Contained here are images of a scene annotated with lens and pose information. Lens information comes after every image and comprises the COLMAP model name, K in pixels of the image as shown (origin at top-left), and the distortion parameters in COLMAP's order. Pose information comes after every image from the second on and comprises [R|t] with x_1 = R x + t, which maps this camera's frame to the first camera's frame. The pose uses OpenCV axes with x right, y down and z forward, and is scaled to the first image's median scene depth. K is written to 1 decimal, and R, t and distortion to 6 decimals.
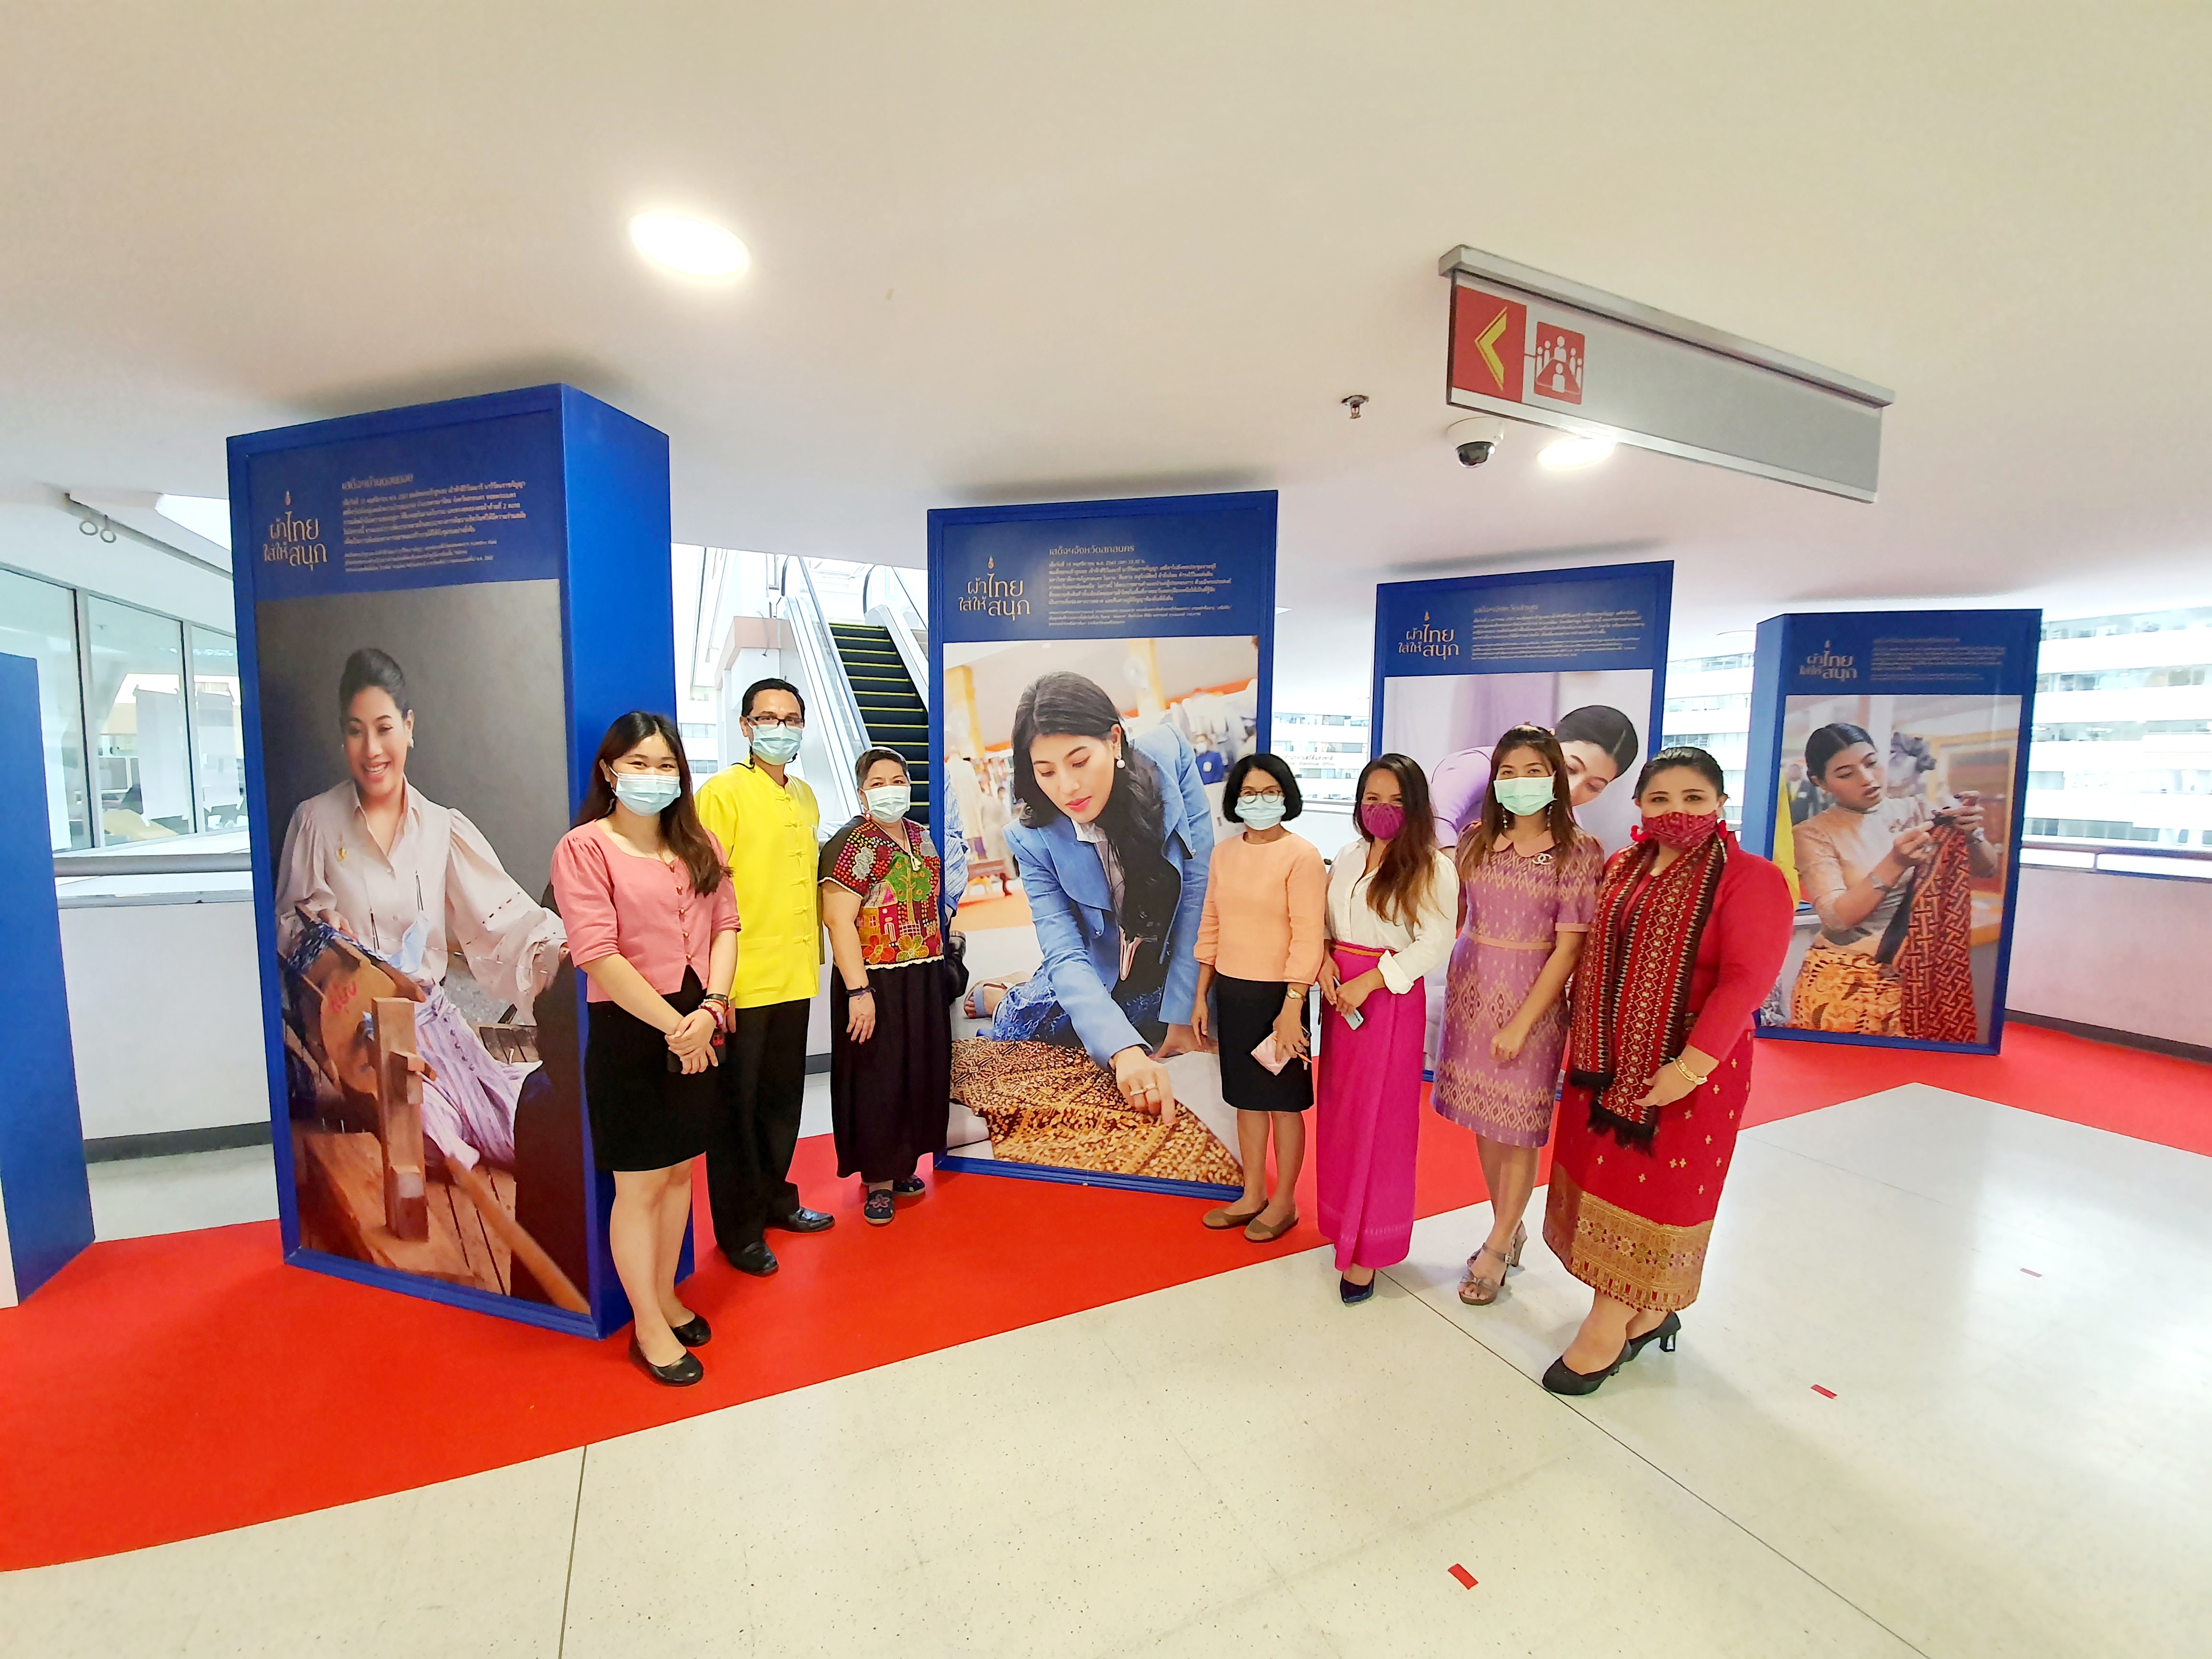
lens RADIAL K [[976.9, 0, 1104.2], [0, 976.9, 858.4], [0, 0, 1]] dist [-0.040111, -0.000106]
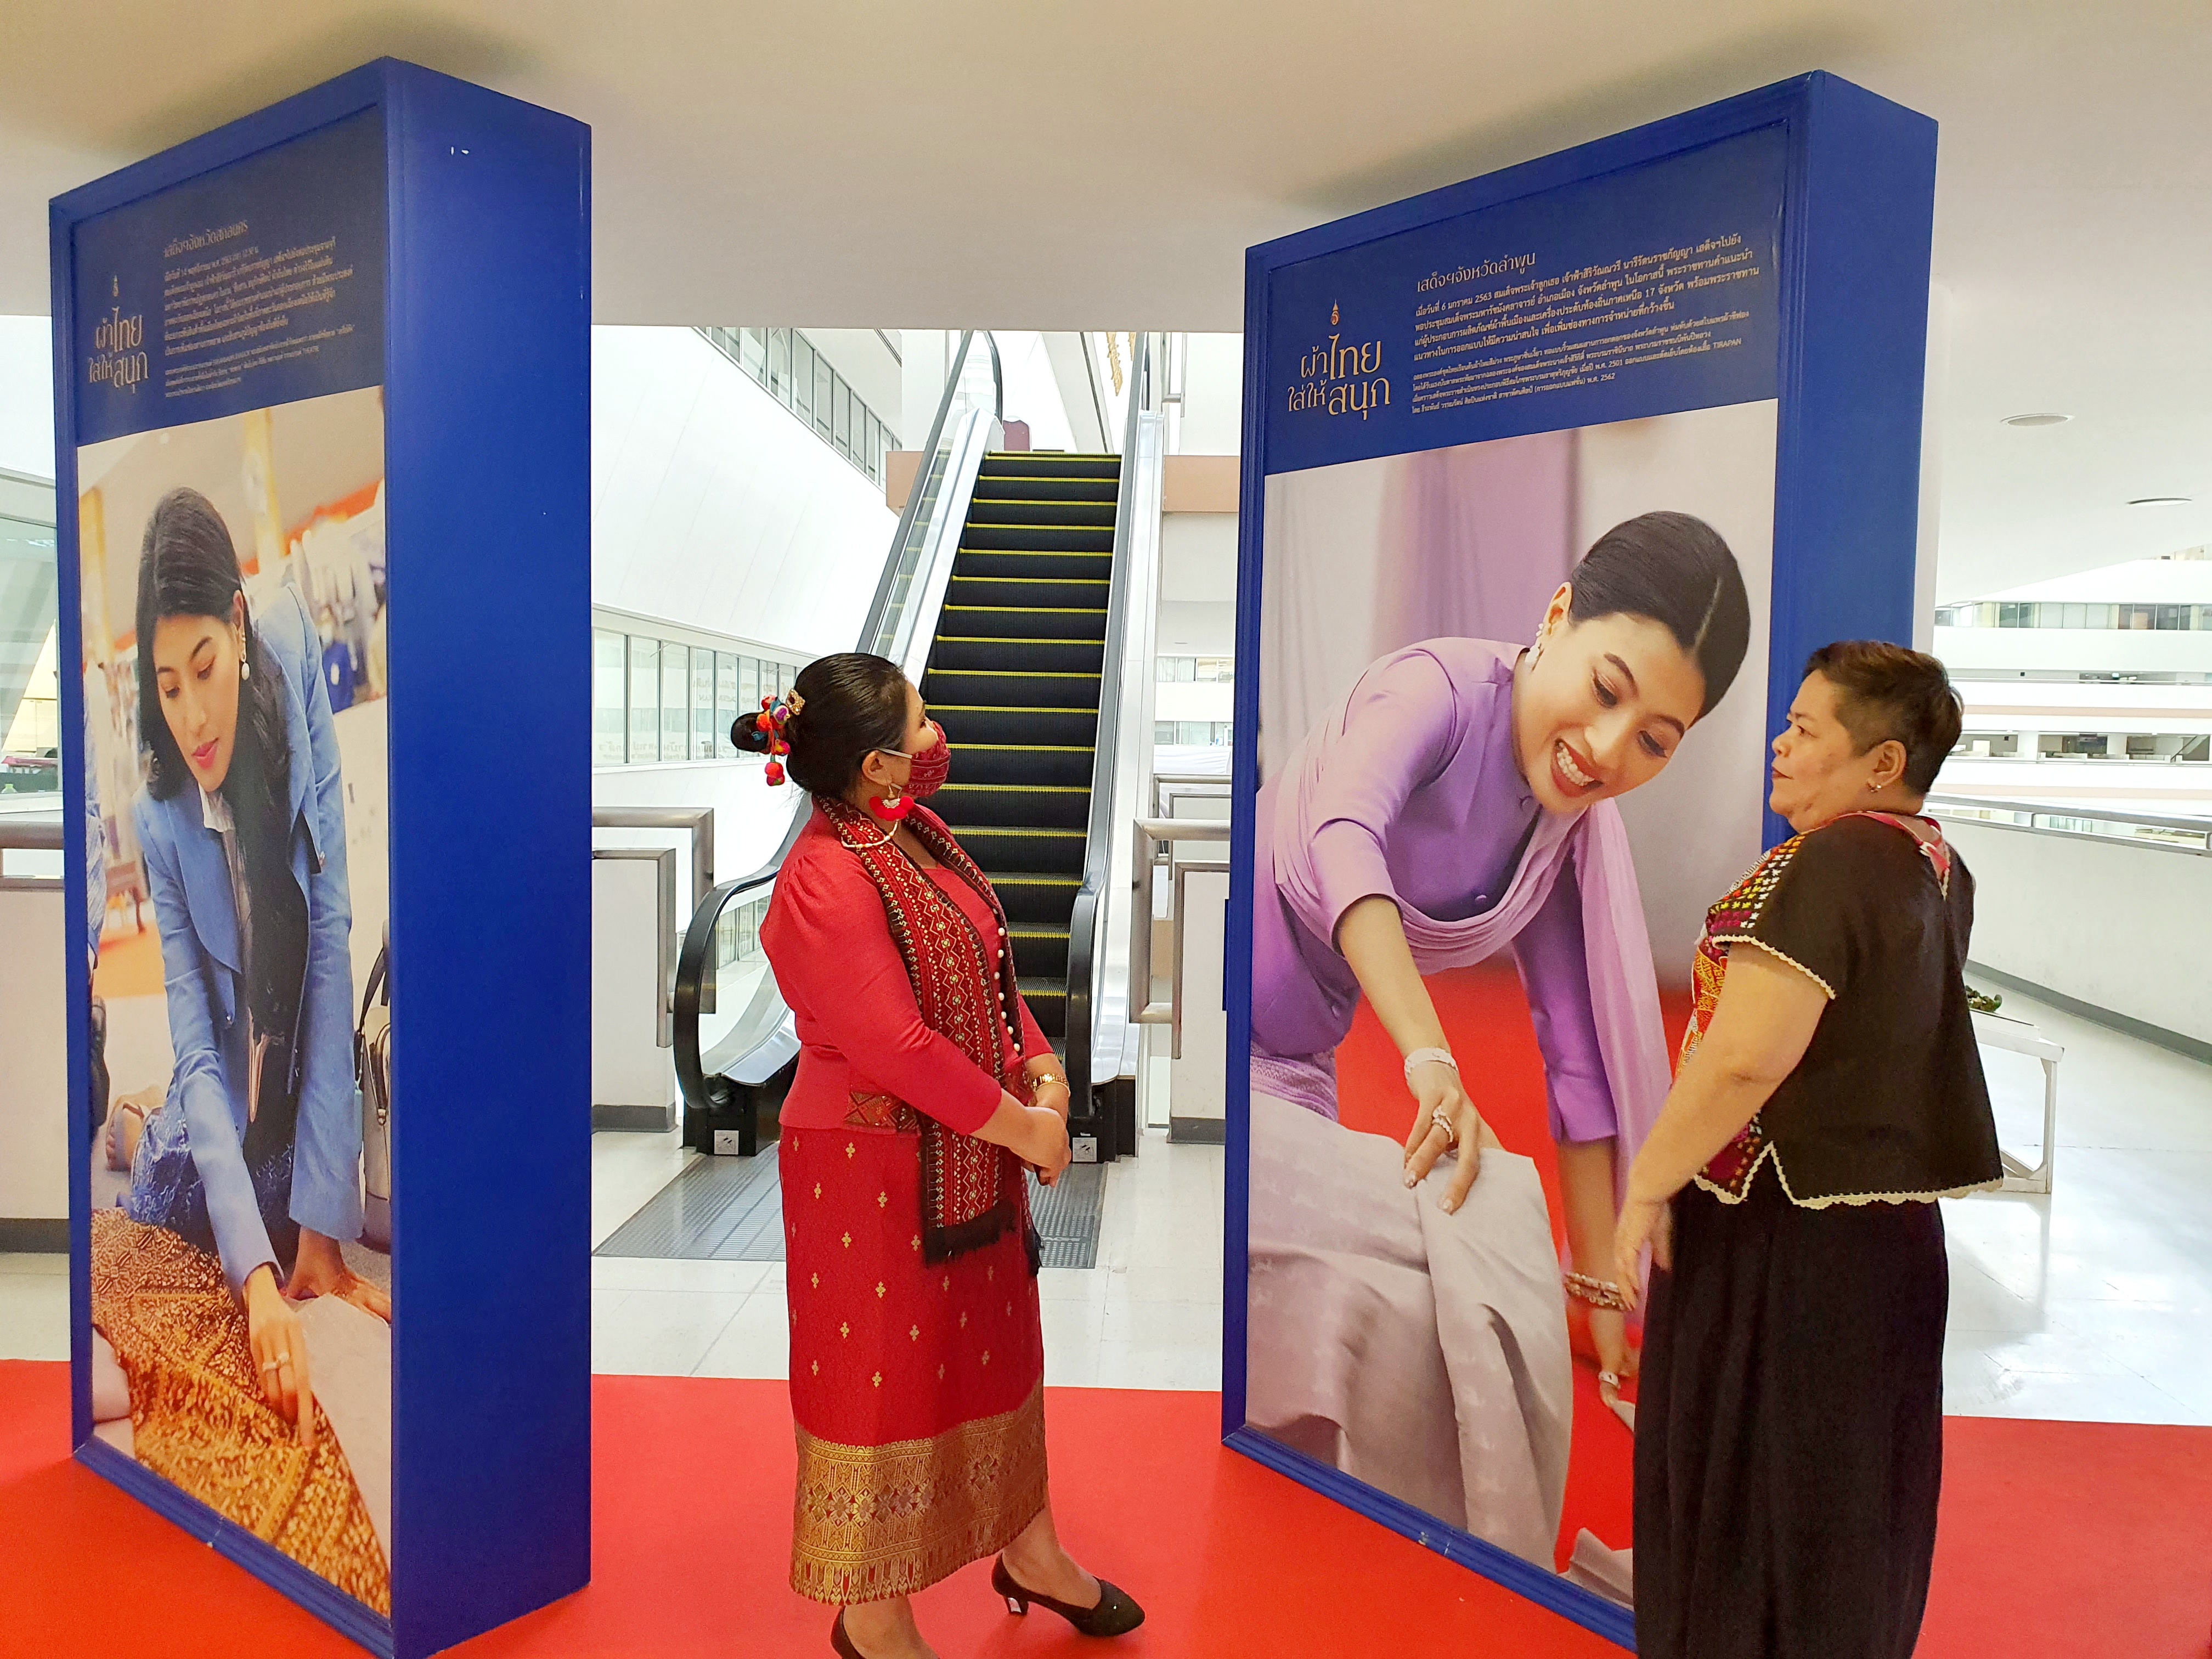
lens RADIAL K [[1906.5, 0, 1137.2], [0, 1906.5, 825.5], [0, 0, 1]] dist [0.047402, -0.004058]
pose [[0.876257, 0.032996, -0.480713, 0.836272], [-0.054395, 0.998049, -0.030647, -0.014792], [0.478764, 0.053003, 0.876342, 0.366567]]
